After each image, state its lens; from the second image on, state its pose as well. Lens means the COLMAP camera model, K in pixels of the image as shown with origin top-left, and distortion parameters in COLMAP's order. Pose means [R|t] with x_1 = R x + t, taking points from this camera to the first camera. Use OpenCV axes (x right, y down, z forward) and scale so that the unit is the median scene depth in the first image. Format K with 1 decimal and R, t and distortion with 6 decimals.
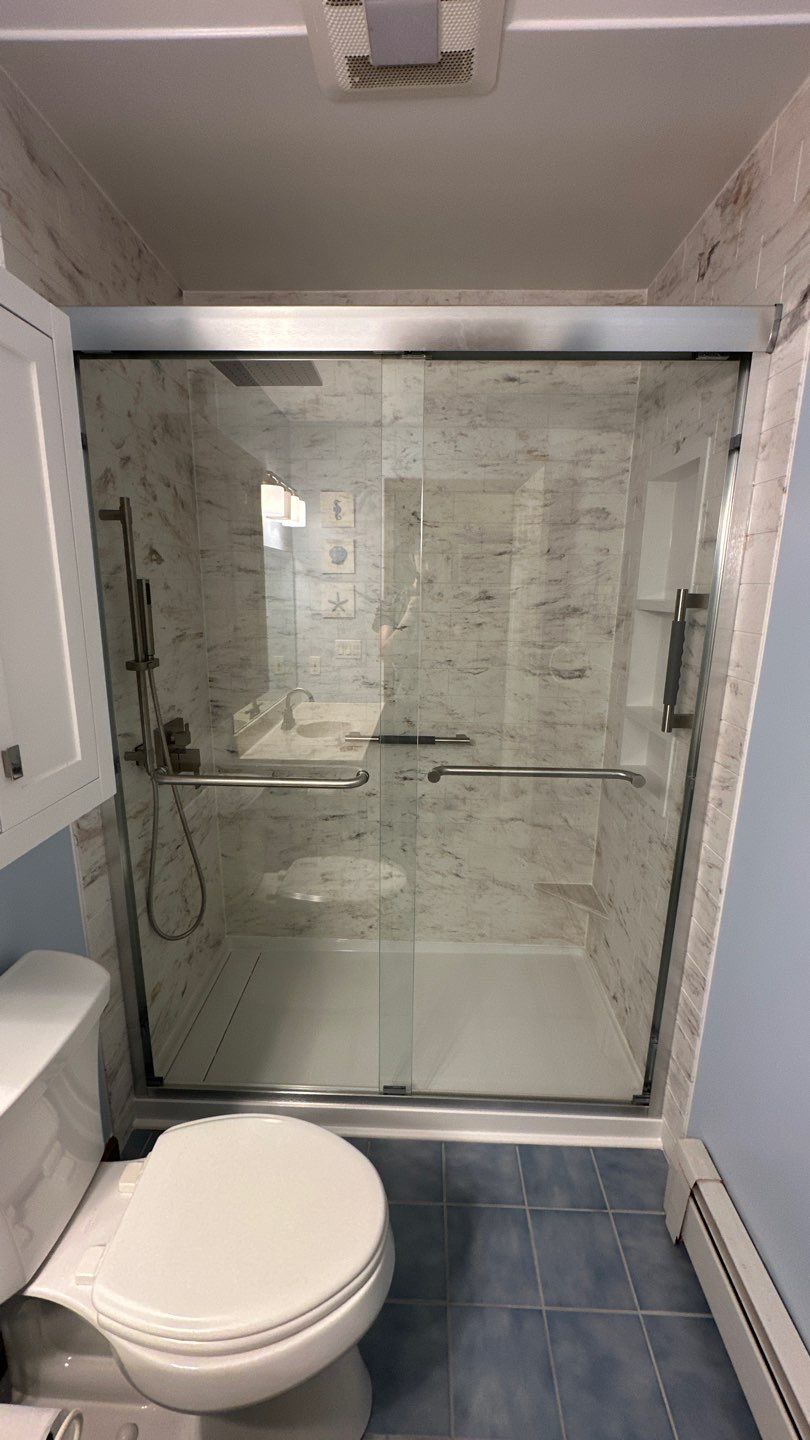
lens RADIAL K [[574.8, 0, 405.0], [0, 574.8, 720.0], [0, 0, 1]] dist [-0.003516, 0.000232]
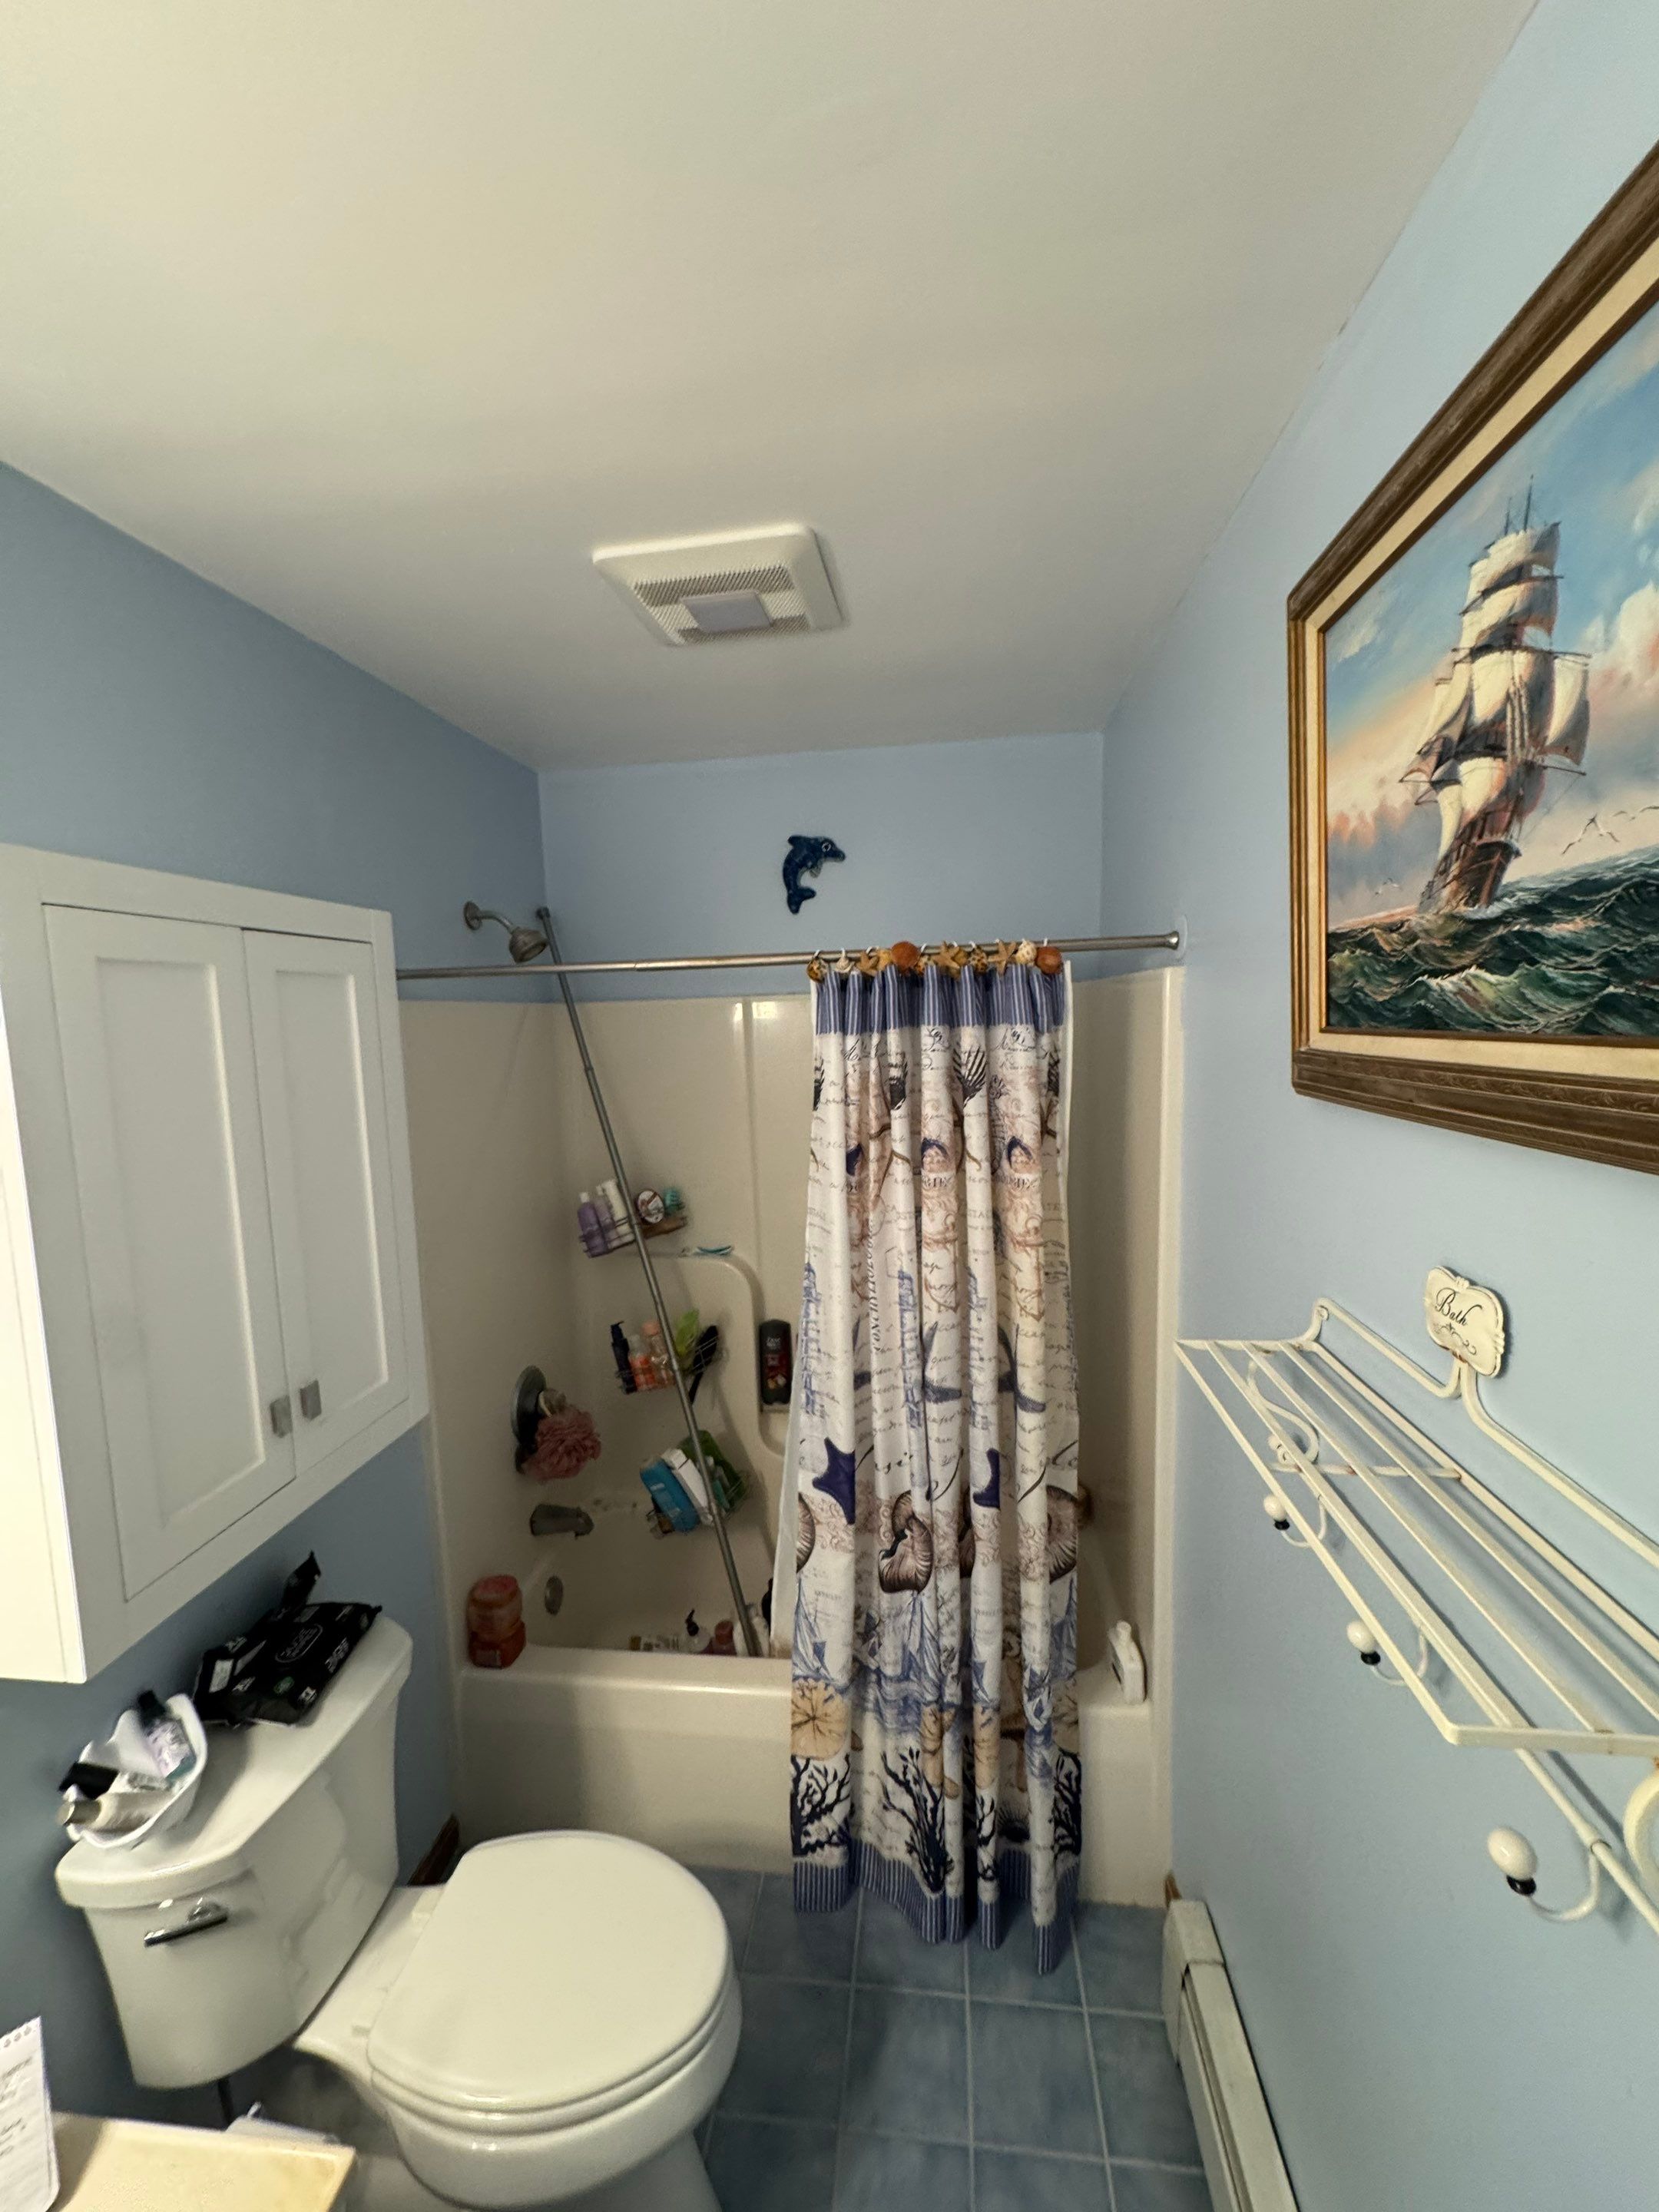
lens RADIAL K [[878.5, 0, 829.5], [0, 878.5, 1106.0], [0, 0, 1]] dist [-0.000833, -0.000142]
pose [[0.995319, -0.035875, -0.089741, 0.151919], [0.024361, 0.991700, -0.126247, -0.099040], [0.093525, 0.123470, 0.987931, -0.196873]]
